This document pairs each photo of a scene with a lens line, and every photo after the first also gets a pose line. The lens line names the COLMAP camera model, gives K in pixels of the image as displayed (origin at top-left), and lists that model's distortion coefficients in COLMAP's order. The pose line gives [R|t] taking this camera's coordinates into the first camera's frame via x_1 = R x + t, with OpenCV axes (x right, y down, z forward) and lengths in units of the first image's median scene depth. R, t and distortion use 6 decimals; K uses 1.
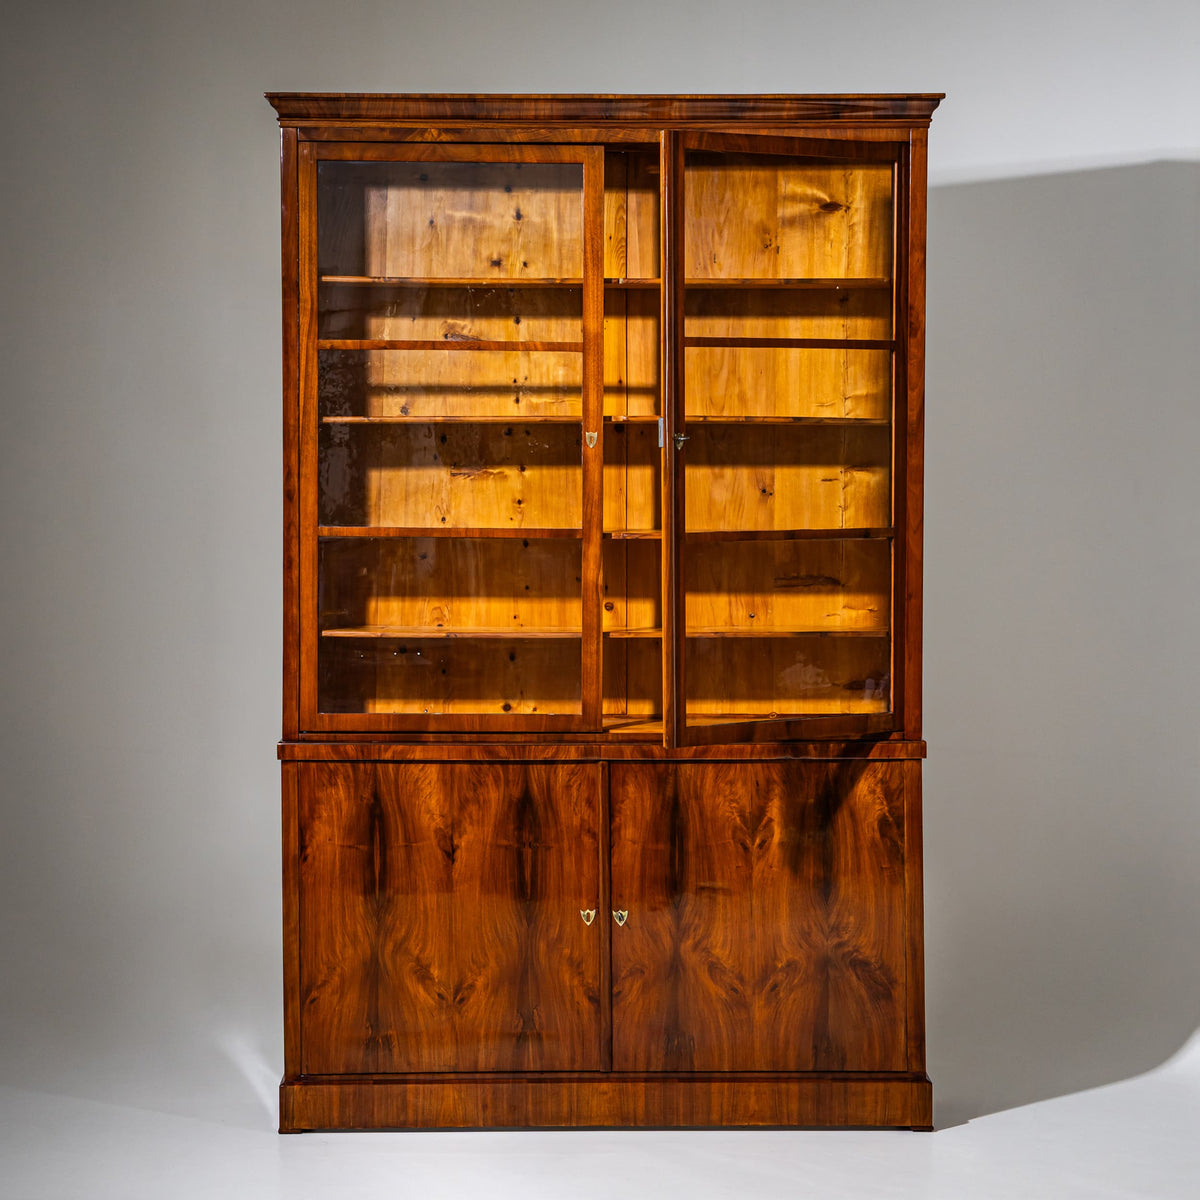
lens RADIAL K [[3126.1, 0, 600.0], [0, 3126.1, 600.0], [0, 0, 1]] dist [0.130736, -0.228755]
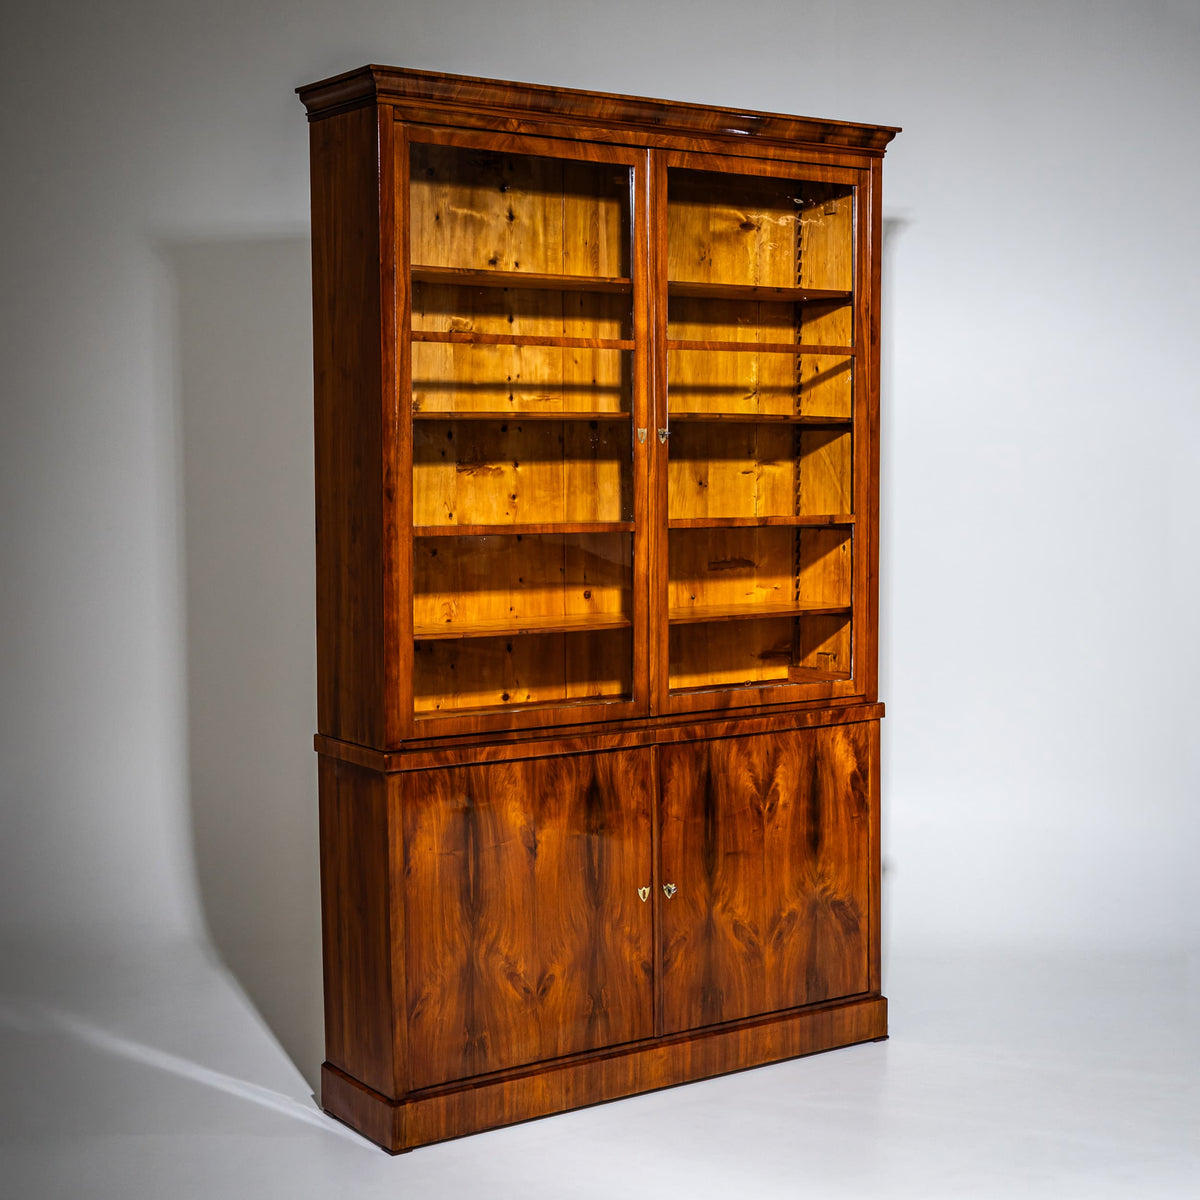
lens RADIAL K [[1961.5, 0, 599.9], [0, 1961.5, 611.9], [0, 0, 1]] dist [-0.008606, 0.031633]
pose [[0.839907, -0.048253, 0.540581, -0.364755], [0.029237, 0.998616, 0.043712, -0.021759], [-0.541942, -0.020909, 0.840156, 0.459168]]
